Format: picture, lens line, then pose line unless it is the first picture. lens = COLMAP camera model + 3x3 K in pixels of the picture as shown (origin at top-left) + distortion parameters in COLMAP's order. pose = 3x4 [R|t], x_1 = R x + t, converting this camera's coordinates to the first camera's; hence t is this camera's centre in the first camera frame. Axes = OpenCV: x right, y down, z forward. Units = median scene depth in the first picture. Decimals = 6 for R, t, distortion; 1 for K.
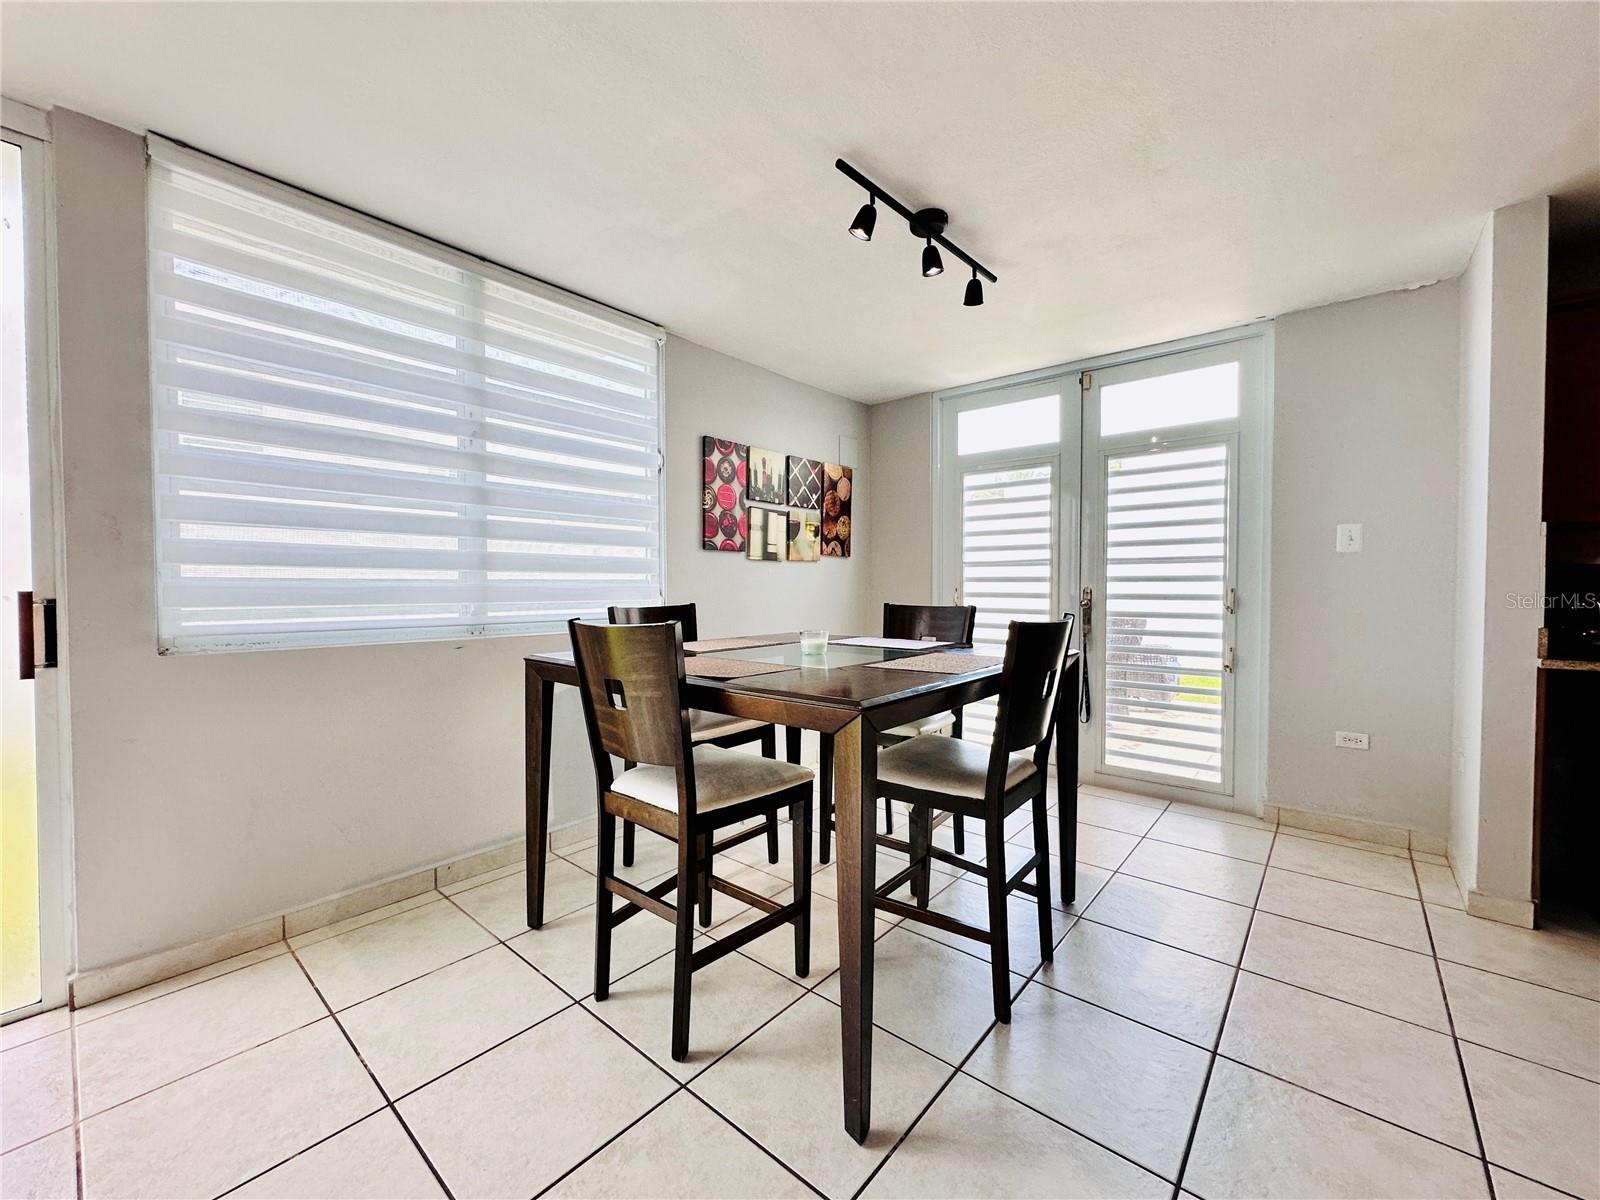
lens RADIAL K [[639.5, 0, 801.7], [0, 639.5, 596.9], [0, 0, 1]] dist [-0.006835, 0.003032]
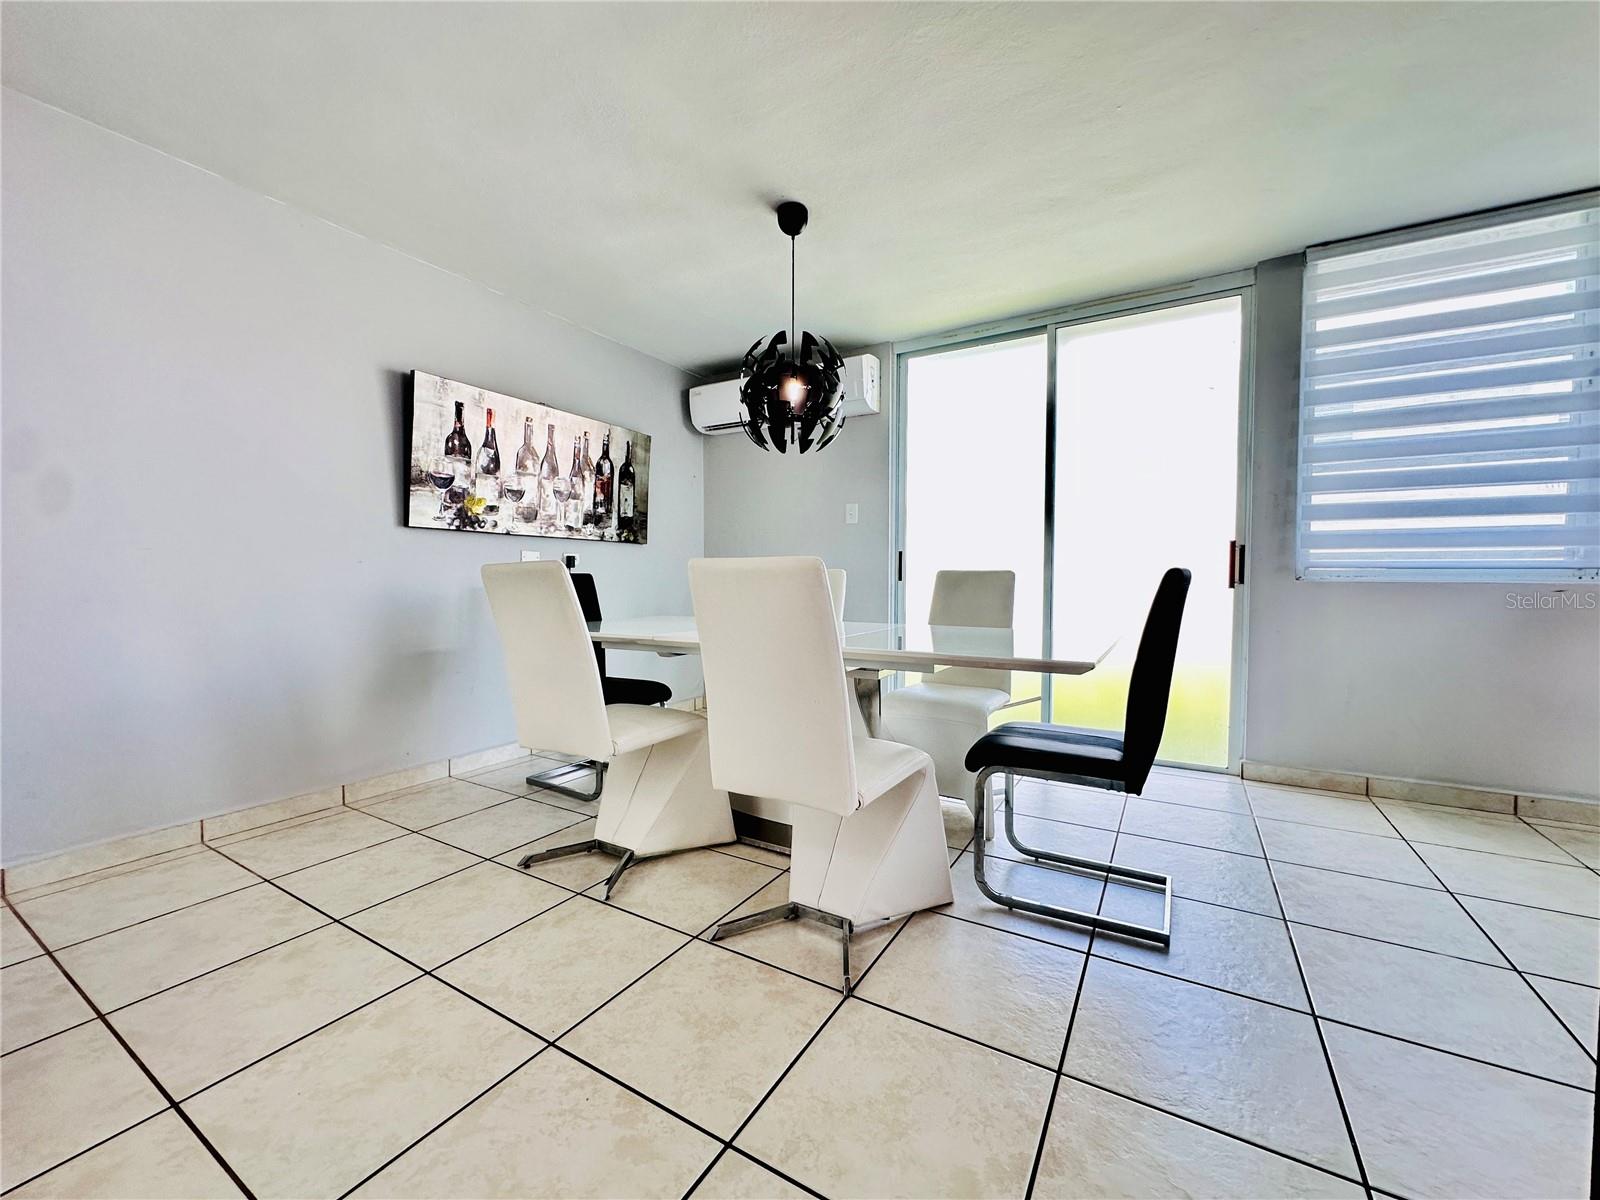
lens RADIAL K [[639.5, 0, 801.0], [0, 639.5, 604.9], [0, 0, 1]] dist [-0.006835, 0.003032]
pose [[0.161707, 0.024472, -0.986535, 0.345286], [-0.038651, 0.999082, 0.018447, 0.171730], [0.986082, 0.035147, 0.162504, -0.455829]]
